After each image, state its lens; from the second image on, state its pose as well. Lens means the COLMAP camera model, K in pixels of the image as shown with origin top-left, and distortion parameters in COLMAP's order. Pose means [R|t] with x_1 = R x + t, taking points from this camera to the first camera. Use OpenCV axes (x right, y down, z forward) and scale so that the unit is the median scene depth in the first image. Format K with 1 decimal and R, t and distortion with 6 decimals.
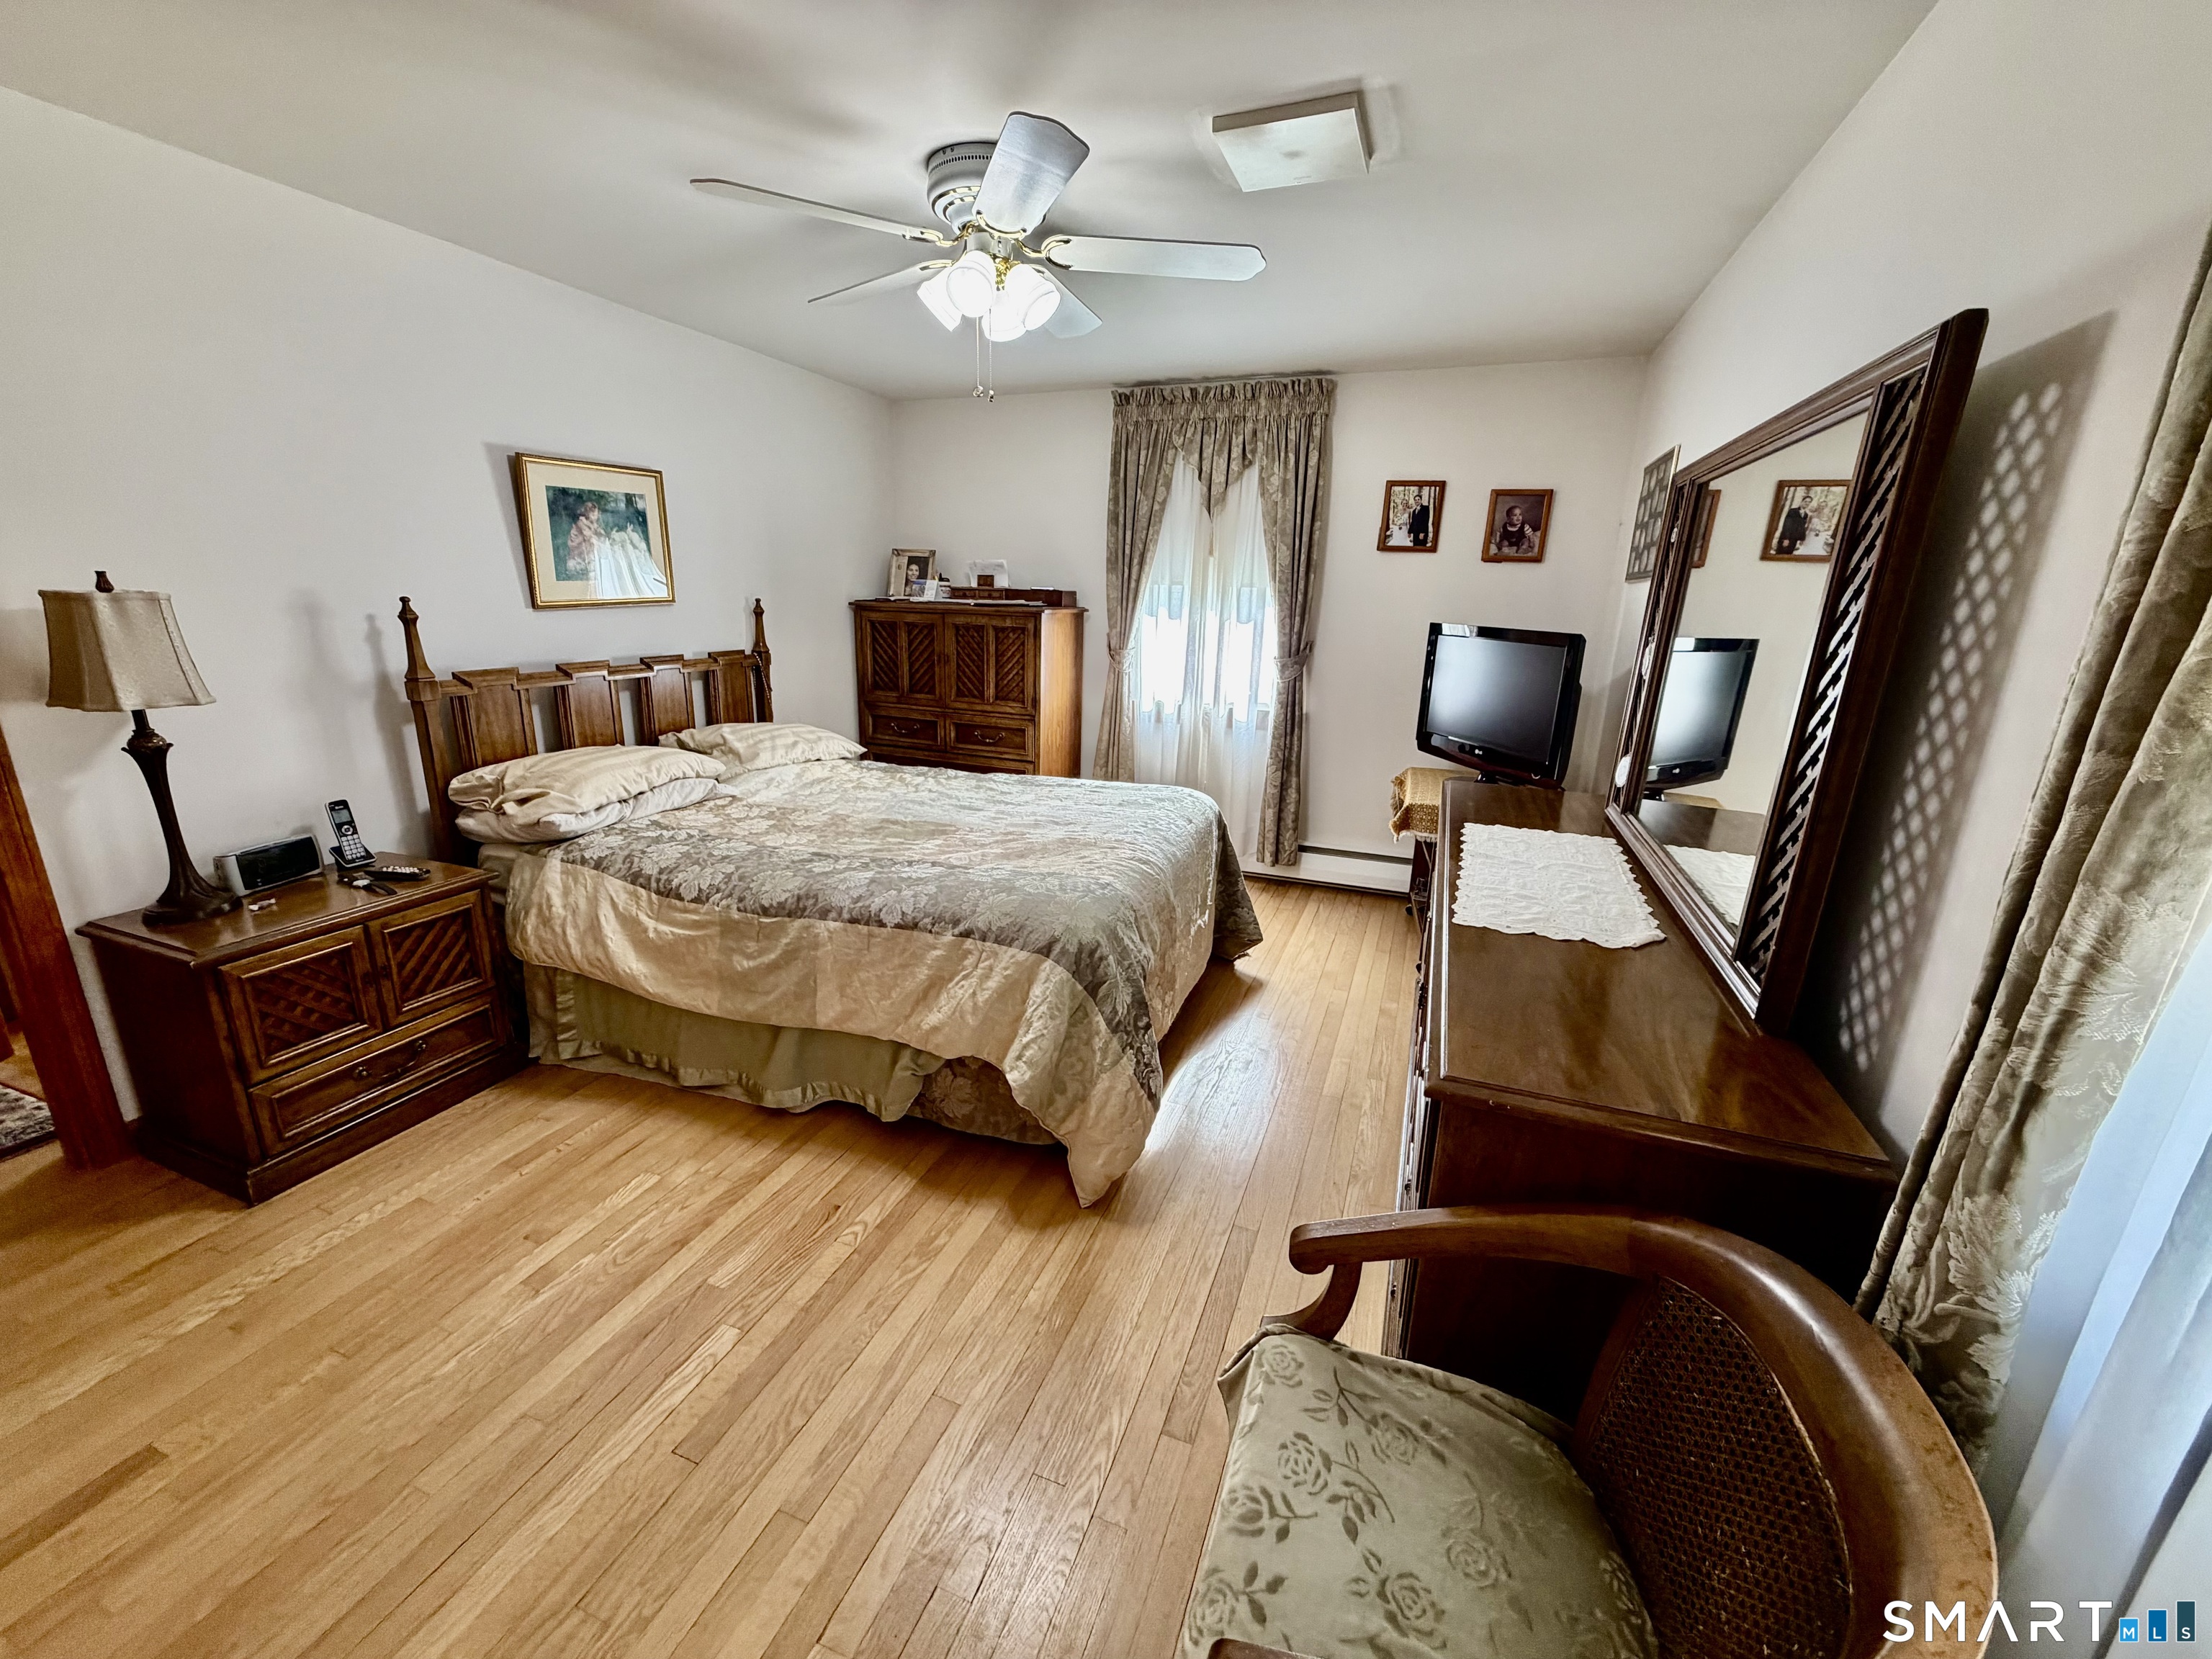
lens RADIAL K [[879.4, 0, 1106.0], [0, 879.4, 829.5], [0, 0, 1]] dist [-0.001423, 0.000568]
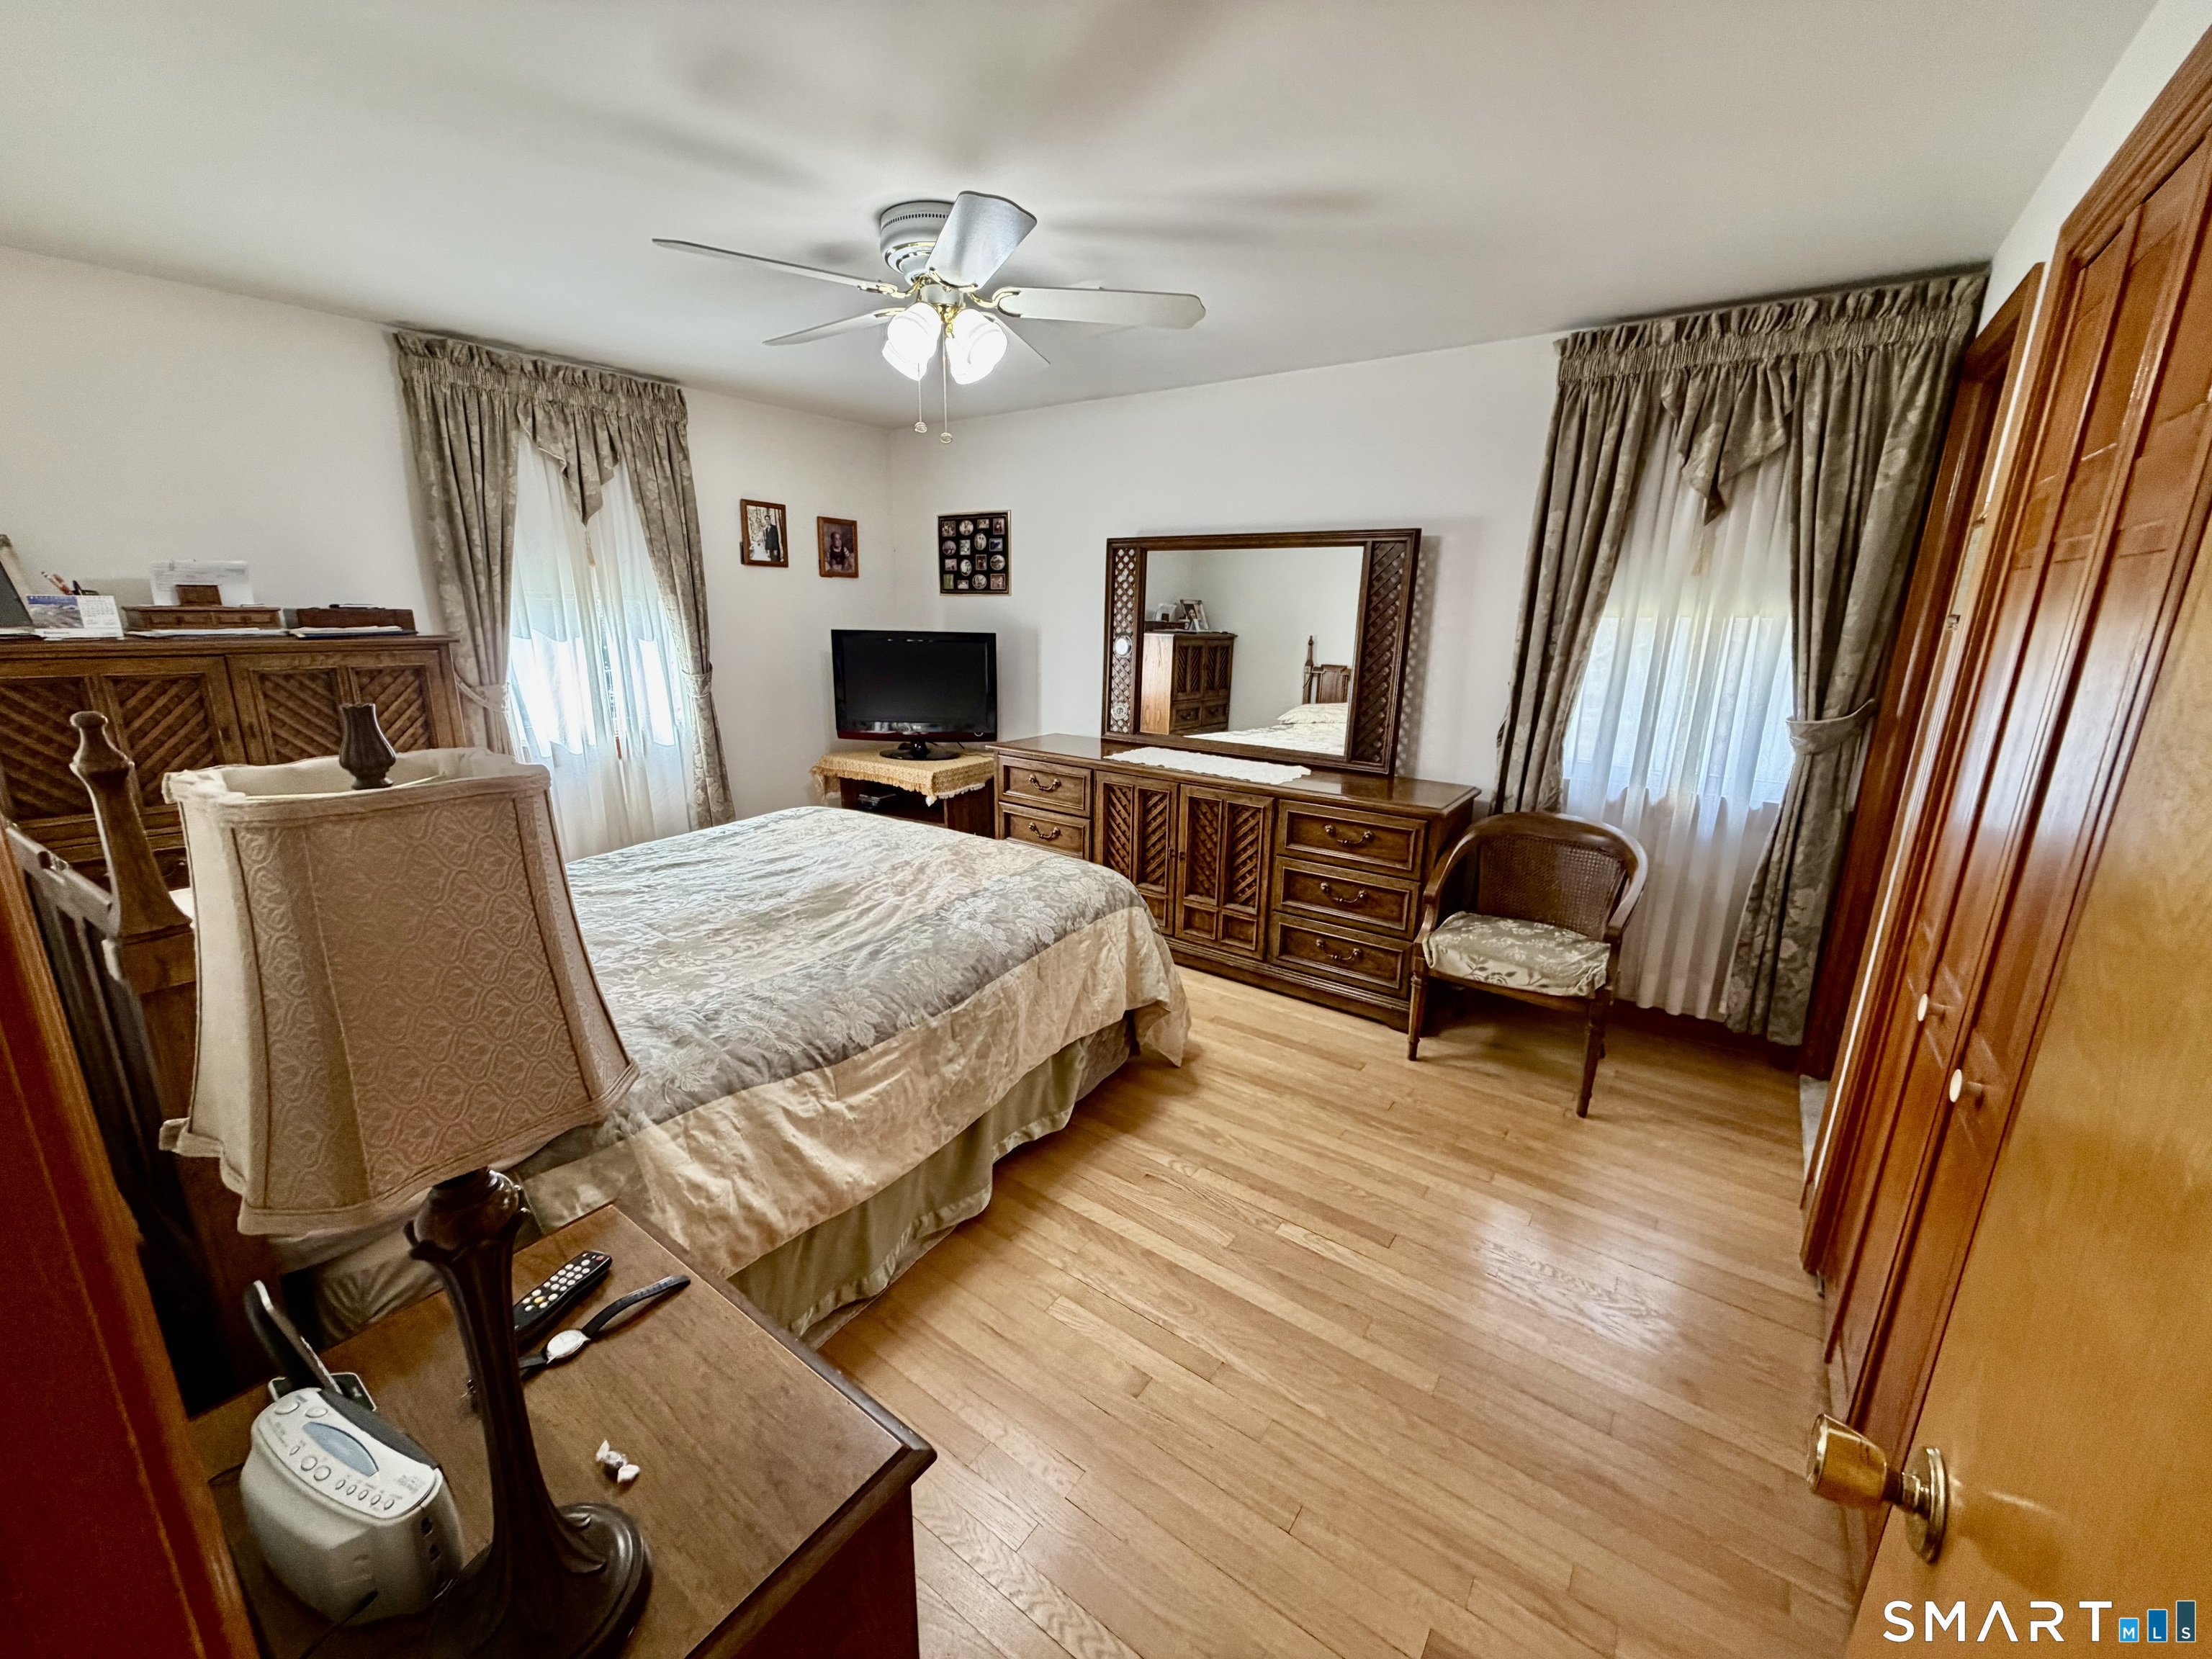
lens RADIAL K [[879.4, 0, 1106.0], [0, 879.4, 829.5], [0, 0, 1]] dist [-0.001423, 0.000568]
pose [[0.250086, -0.261876, 0.932136, -0.759639], [0.245545, 0.948409, 0.200570, -0.139259], [-0.936571, 0.178721, 0.301487, 0.383690]]
